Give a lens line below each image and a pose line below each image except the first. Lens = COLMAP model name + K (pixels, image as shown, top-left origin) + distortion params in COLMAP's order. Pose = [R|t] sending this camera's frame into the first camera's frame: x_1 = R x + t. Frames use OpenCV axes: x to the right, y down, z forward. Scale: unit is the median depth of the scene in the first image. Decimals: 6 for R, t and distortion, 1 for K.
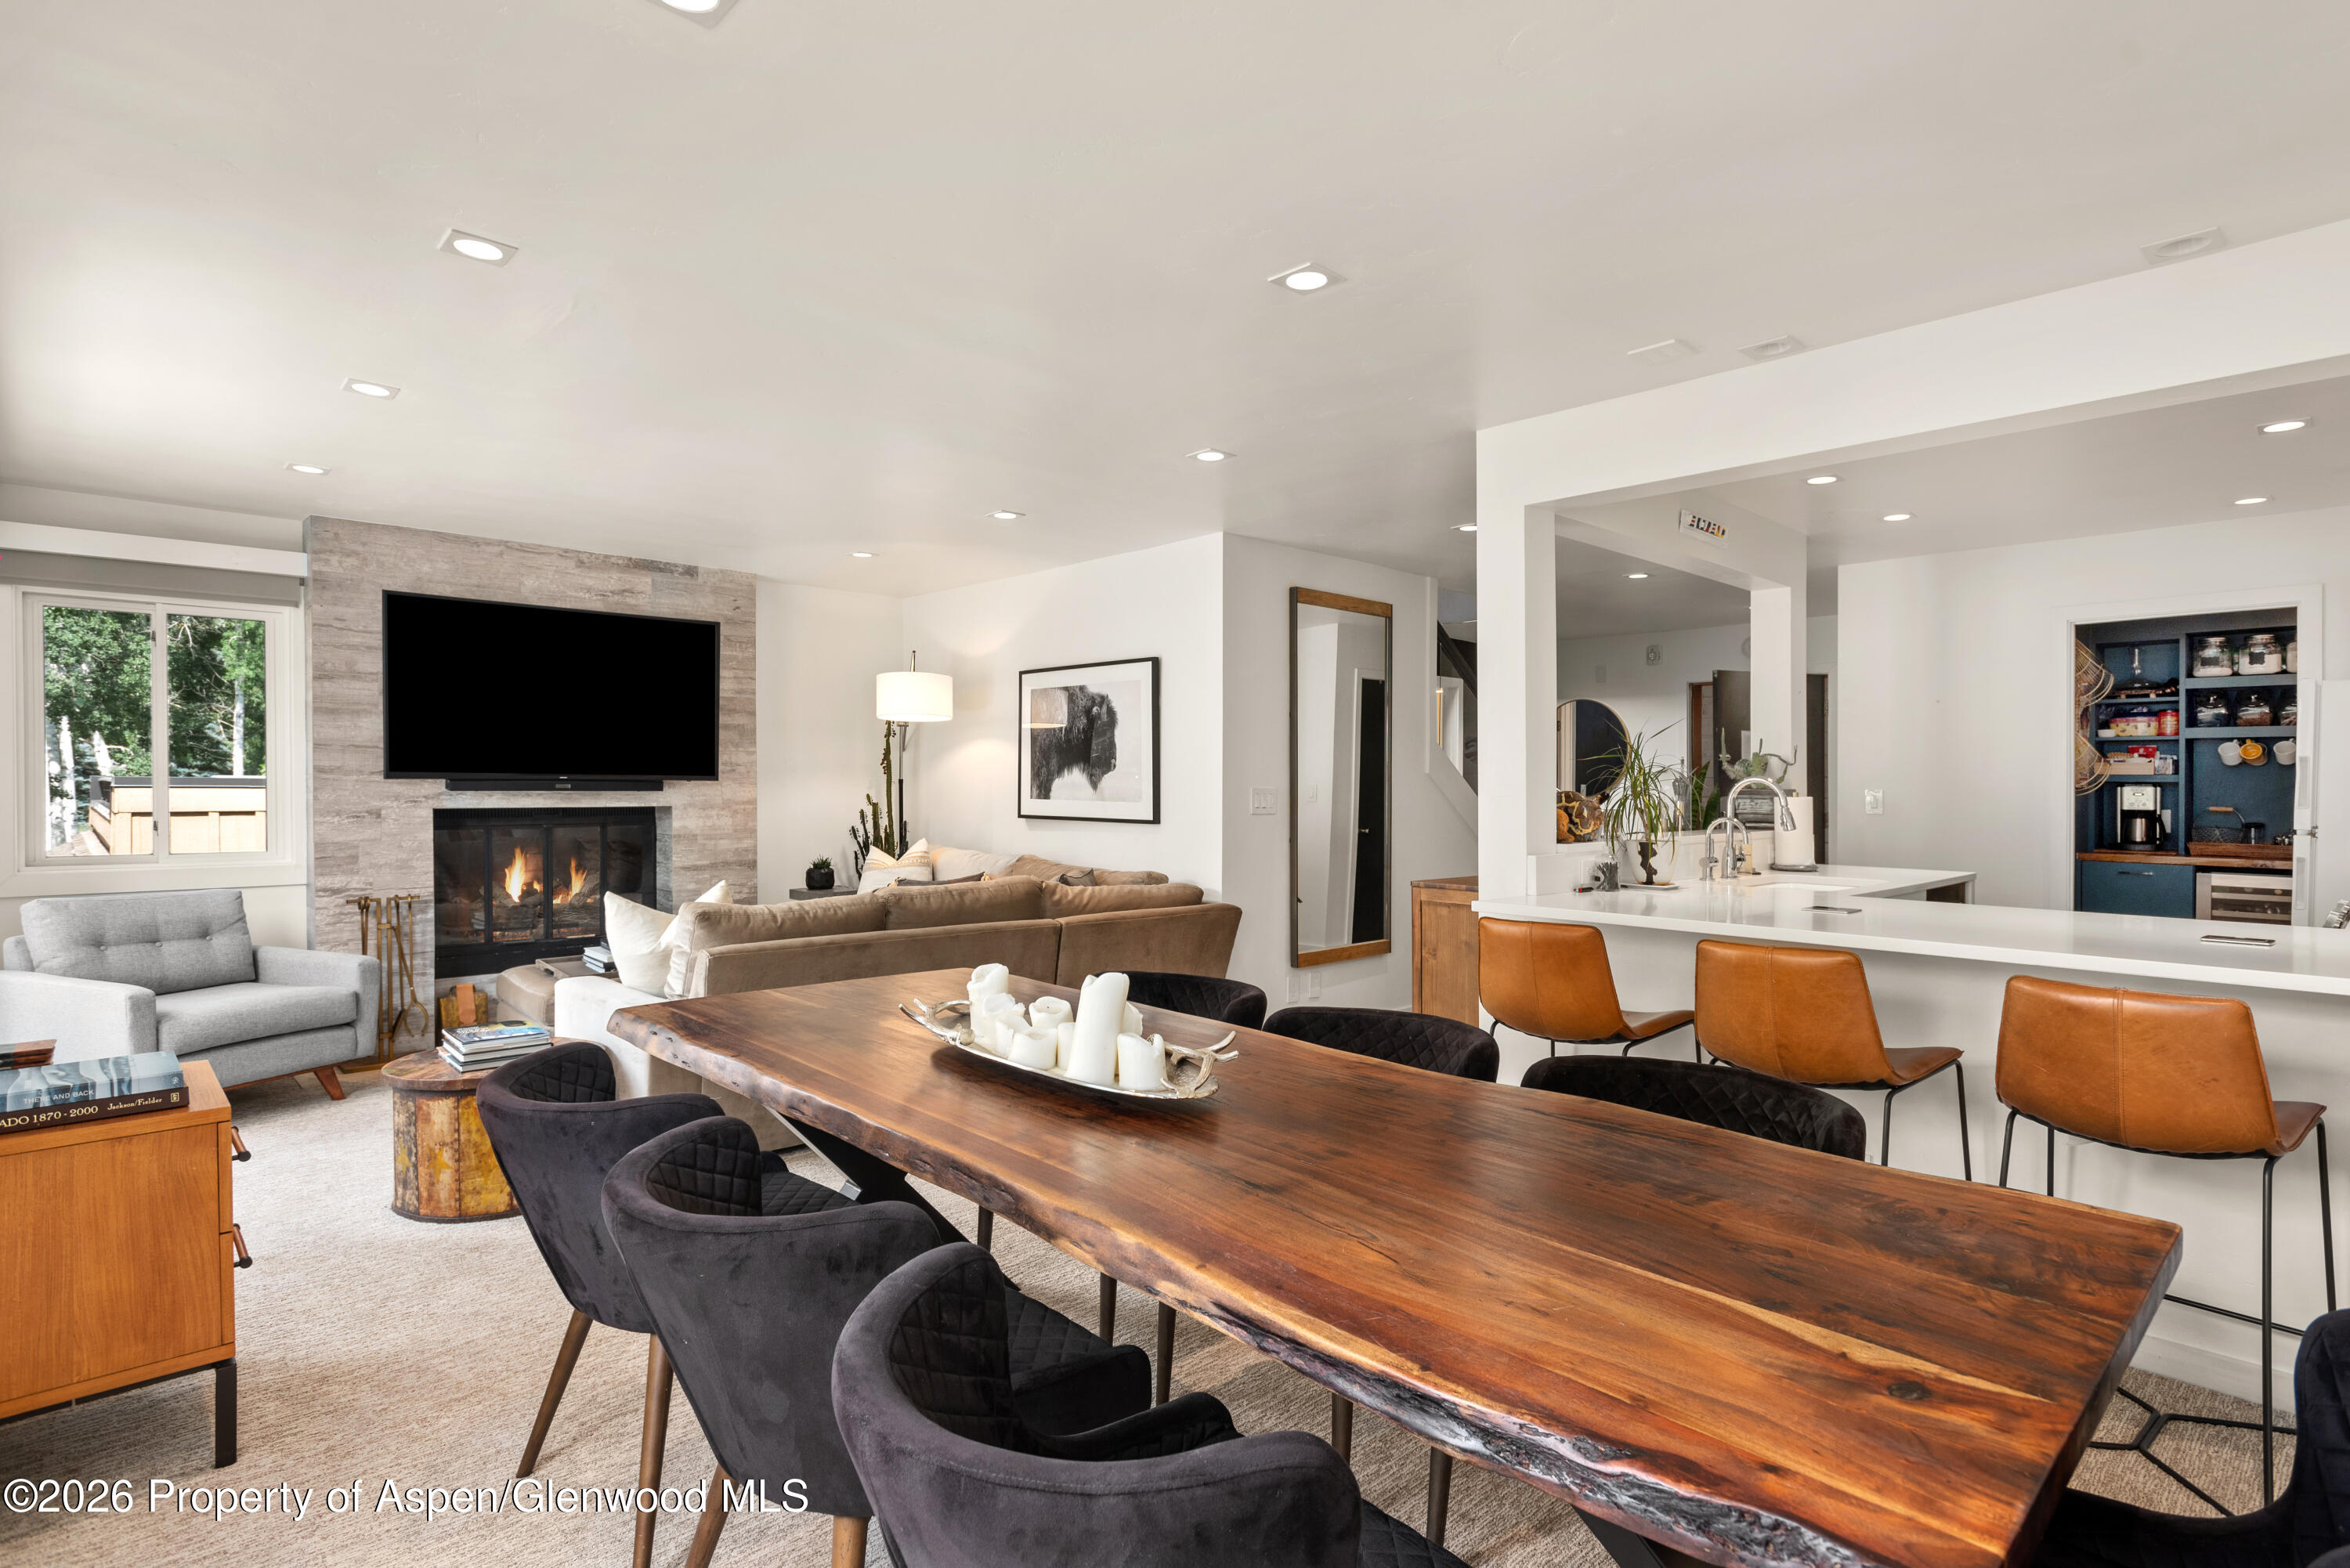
lens RADIAL K [[1156.3, 0, 1189.3], [0, 1156.3, 787.6], [0, 0, 1]] dist [0.005038, -0.000864]
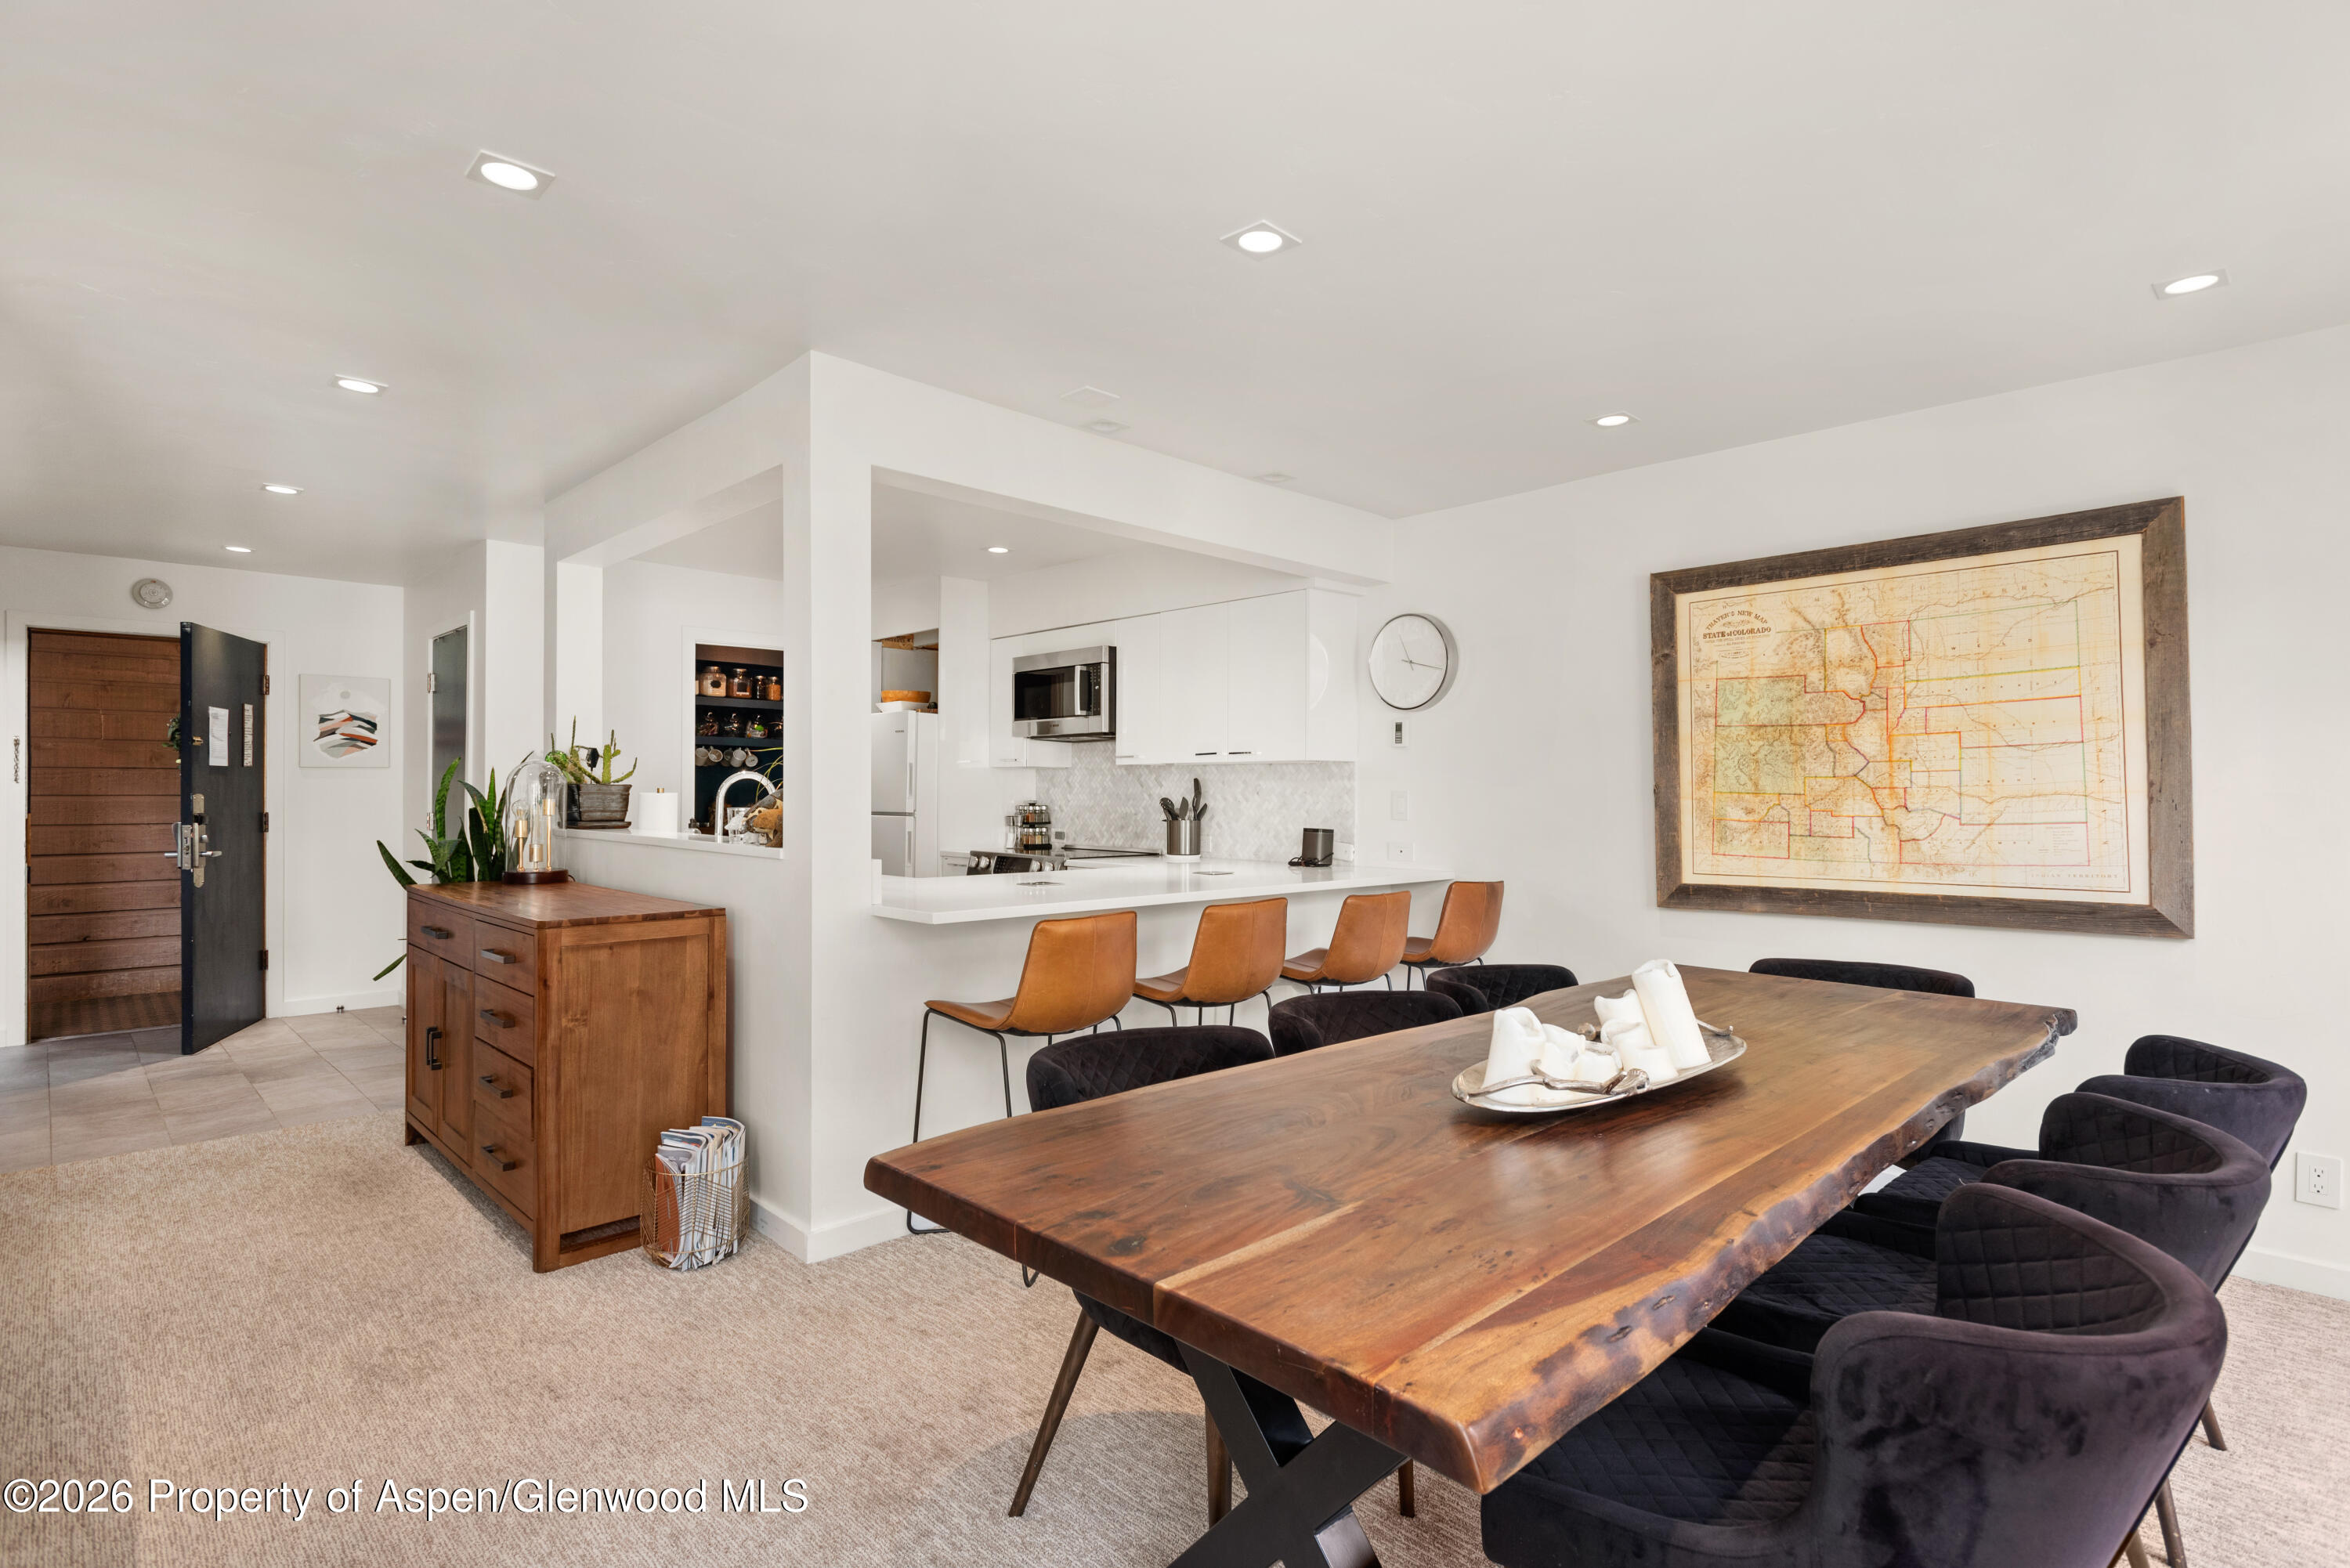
lens RADIAL K [[1156.3, 0, 1189.3], [0, 1156.3, 787.6], [0, 0, 1]] dist [0.005038, -0.000864]
pose [[-0.024254, -0.002092, 0.999704, -0.384277], [-0.000529, 0.999998, 0.002080, 0.001185], [-0.999706, -0.000479, -0.024255, 0.498412]]
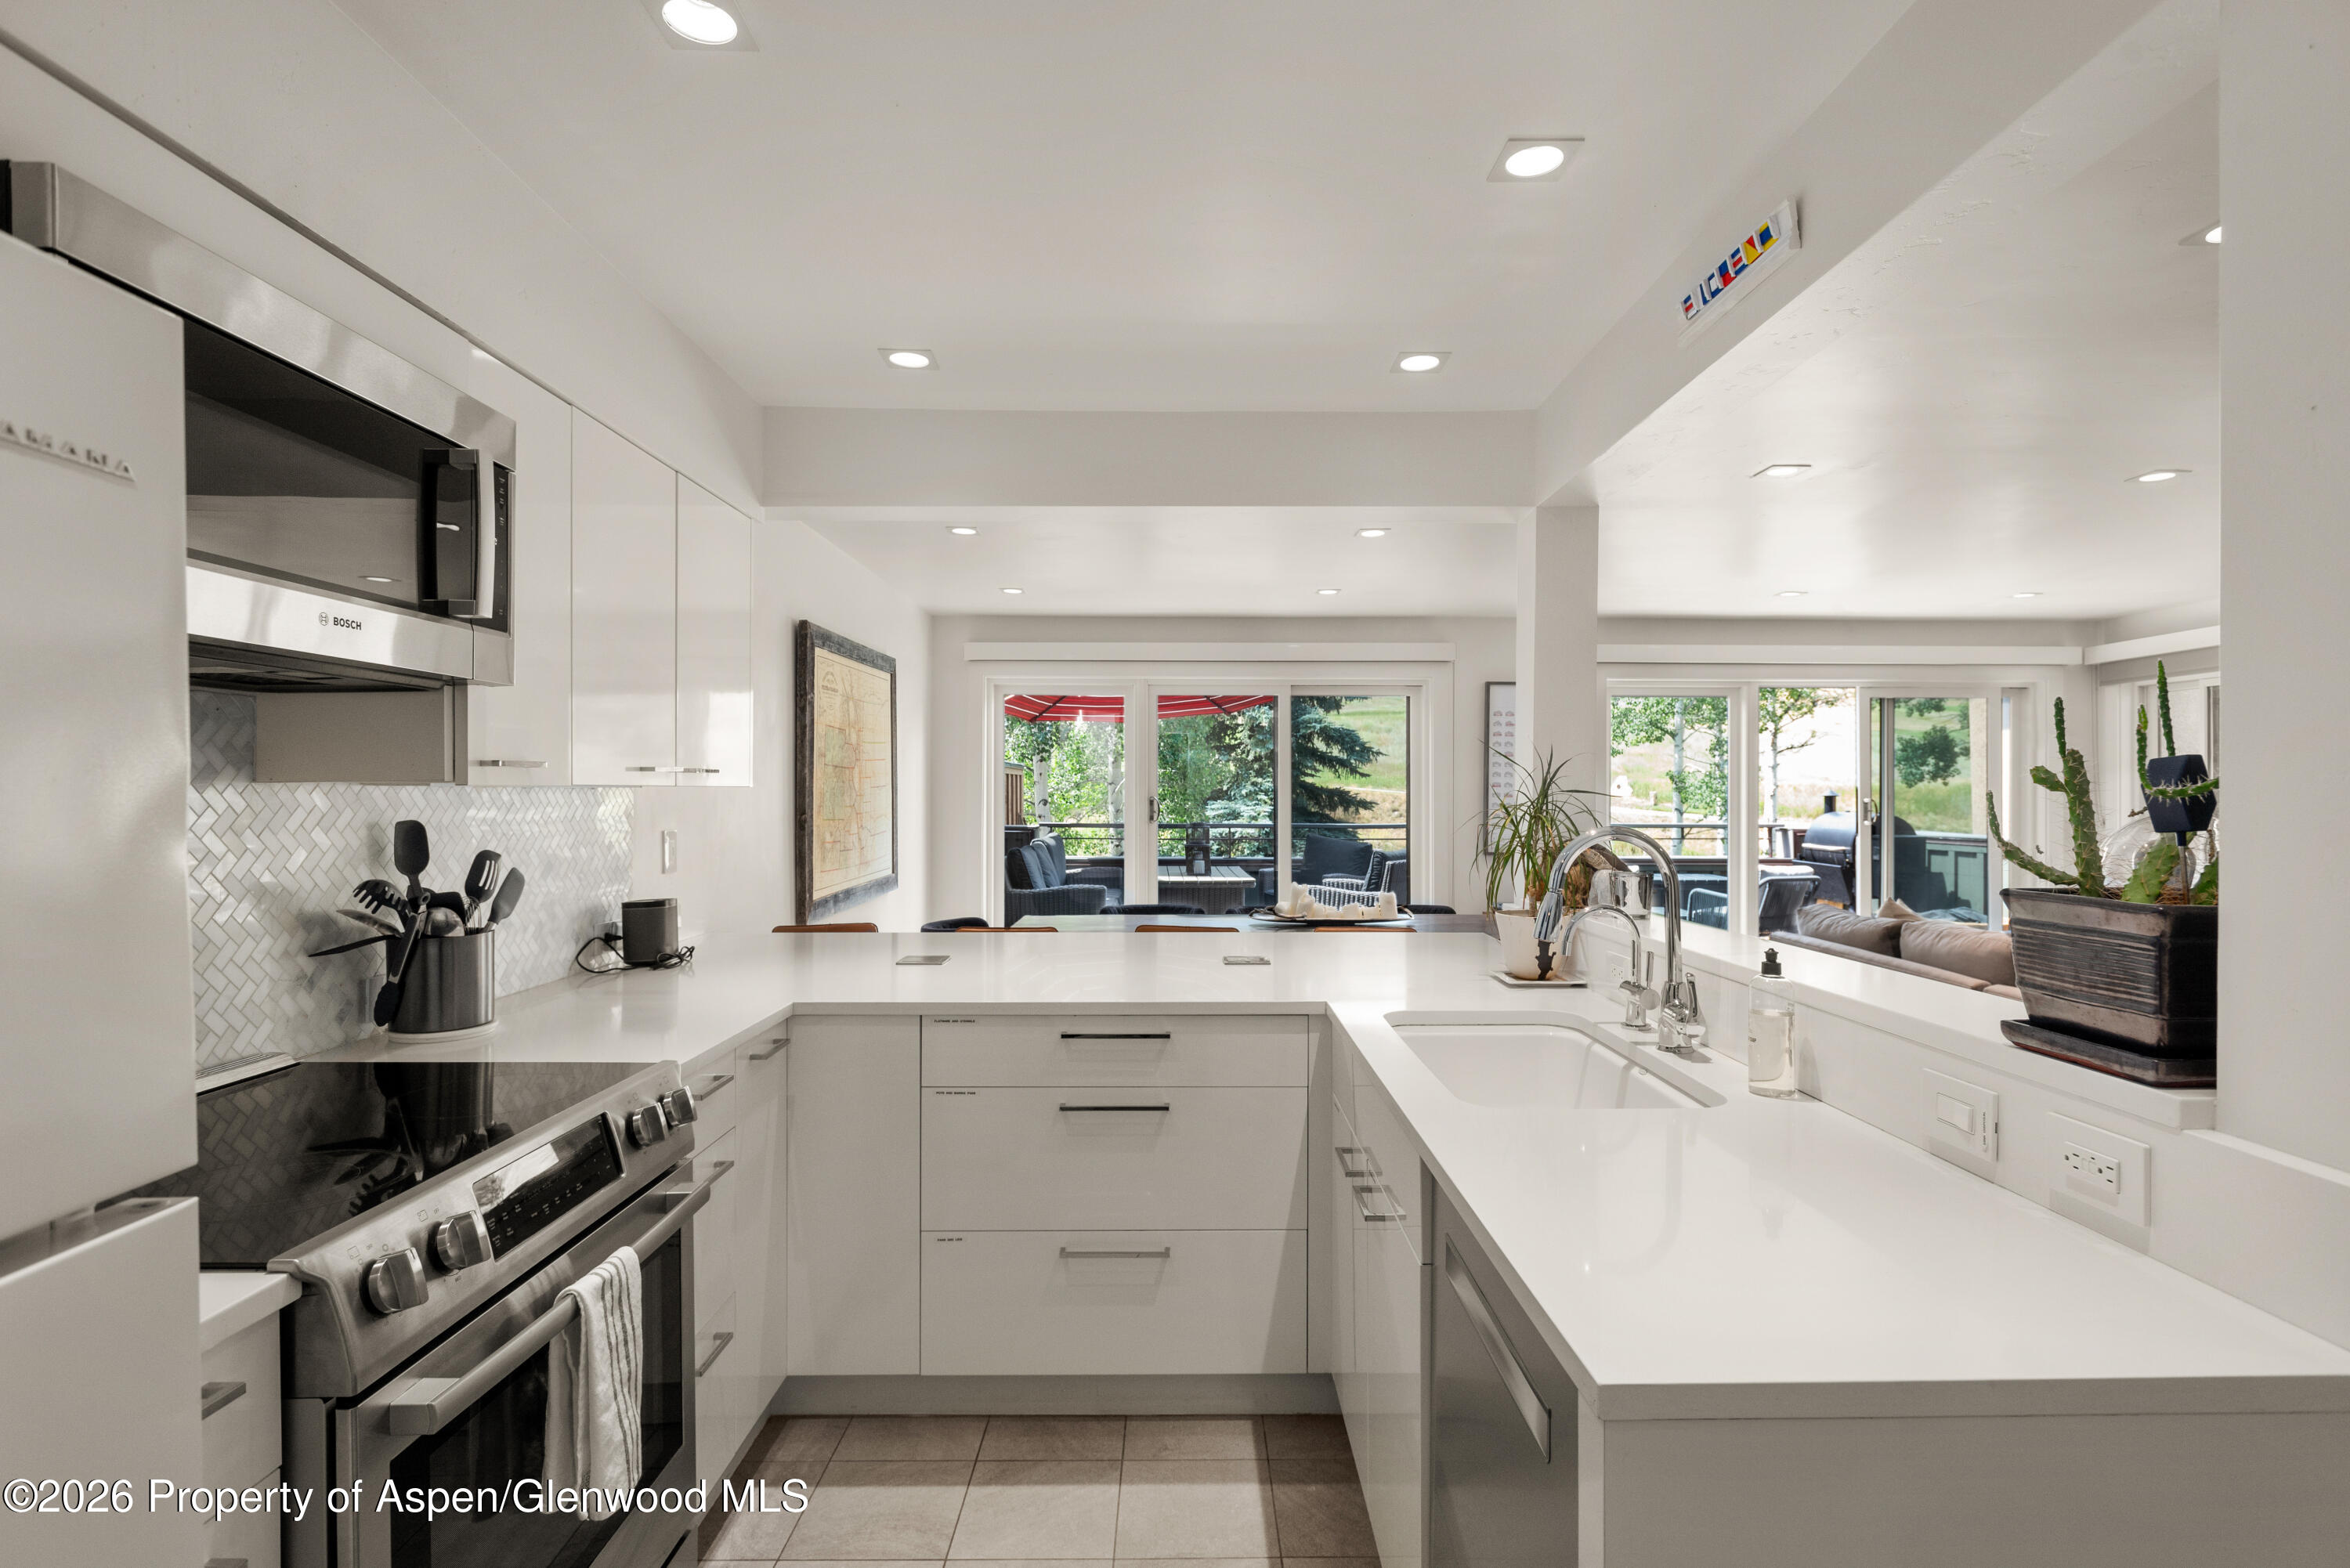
lens RADIAL K [[1129.3, 0, 1191.9], [0, 1129.3, 788.8], [0, 0, 1]] dist [0.002069, 0.000520]
pose [[-0.673680, -0.006886, -0.738991, 0.724173], [-0.005968, 0.999975, -0.003877, -0.015276], [0.738999, 0.001799, -0.673704, 0.905645]]
